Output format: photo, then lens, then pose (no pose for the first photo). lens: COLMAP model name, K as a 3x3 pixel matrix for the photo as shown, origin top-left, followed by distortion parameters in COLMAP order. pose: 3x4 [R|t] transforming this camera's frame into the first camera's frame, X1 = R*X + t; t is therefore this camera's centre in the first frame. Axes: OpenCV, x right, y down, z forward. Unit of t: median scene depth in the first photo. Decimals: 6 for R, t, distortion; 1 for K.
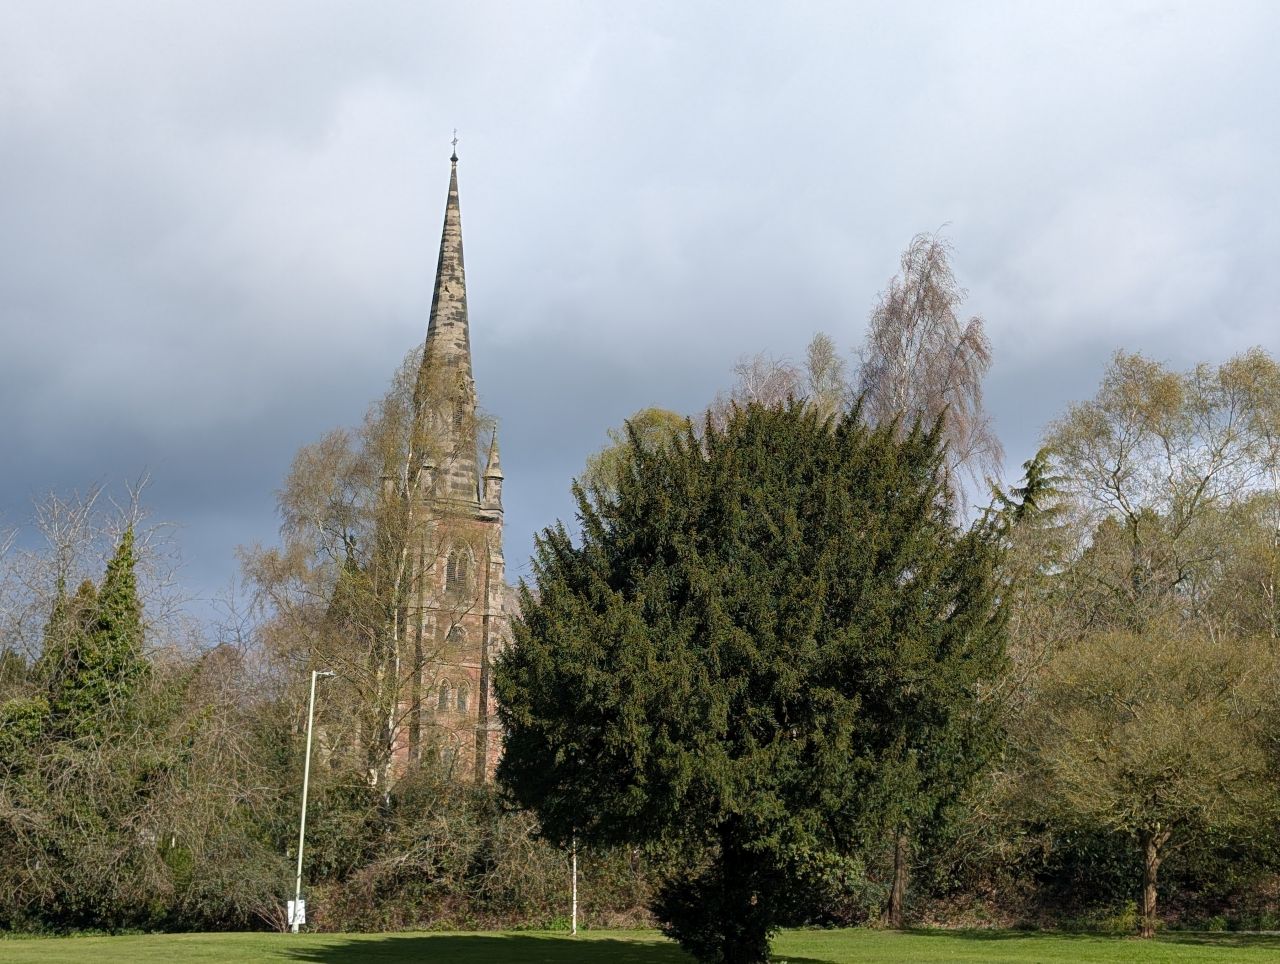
lens RADIAL K [[2274.0, 0, 640.0], [0, 2274.0, 482.0], [0, 0, 1]] dist [0.102913, 0.074419]
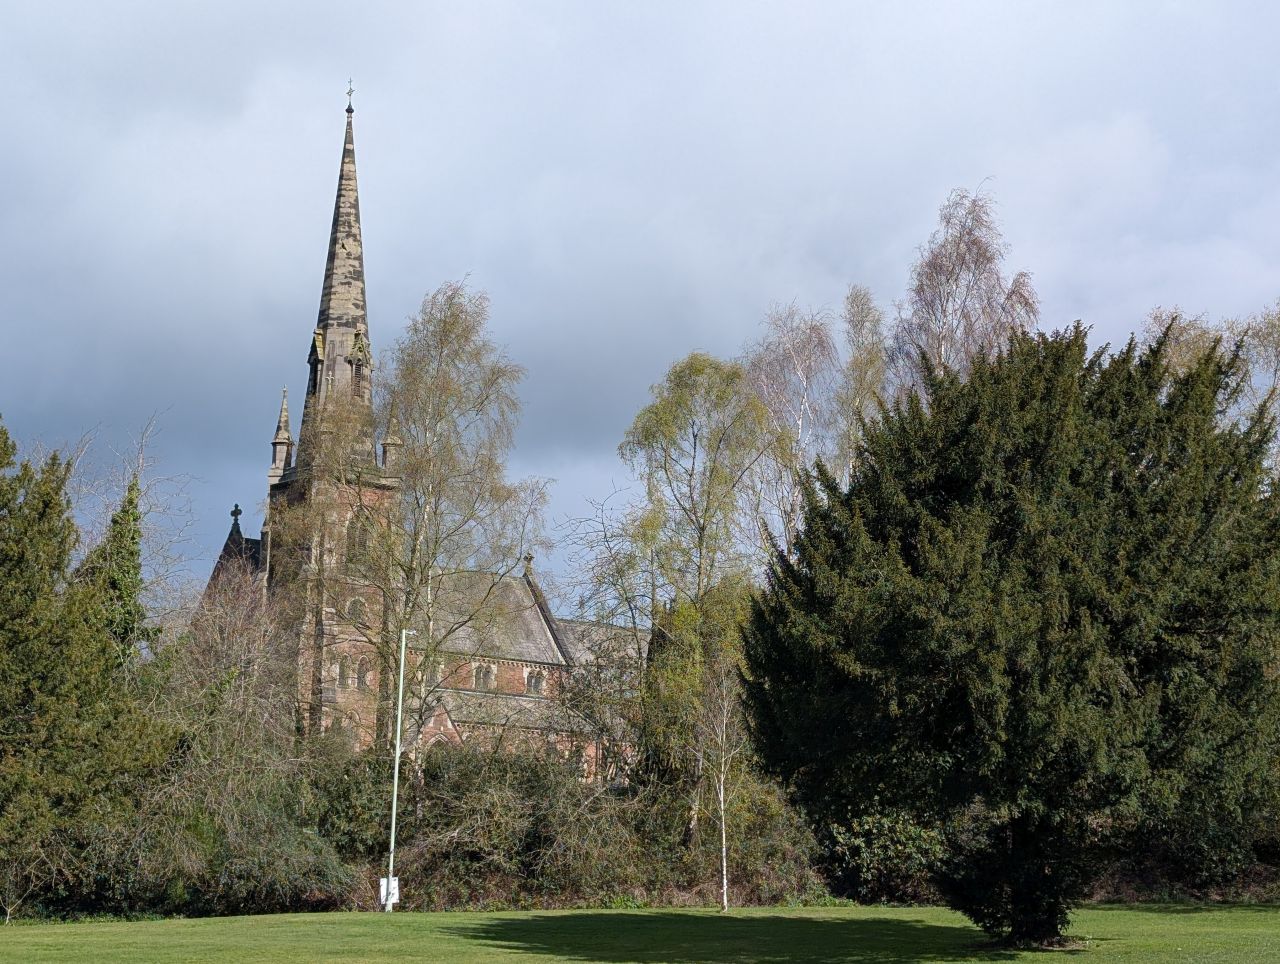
lens RADIAL K [[2274.0, 0, 640.0], [0, 2274.0, 482.0], [0, 0, 1]] dist [0.102913, 0.074419]
pose [[0.991846, 0.013856, 0.126688, -0.144964], [-0.014369, 0.999892, 0.003136, 0.016382], [-0.126631, -0.004931, 0.991938, 0.064280]]
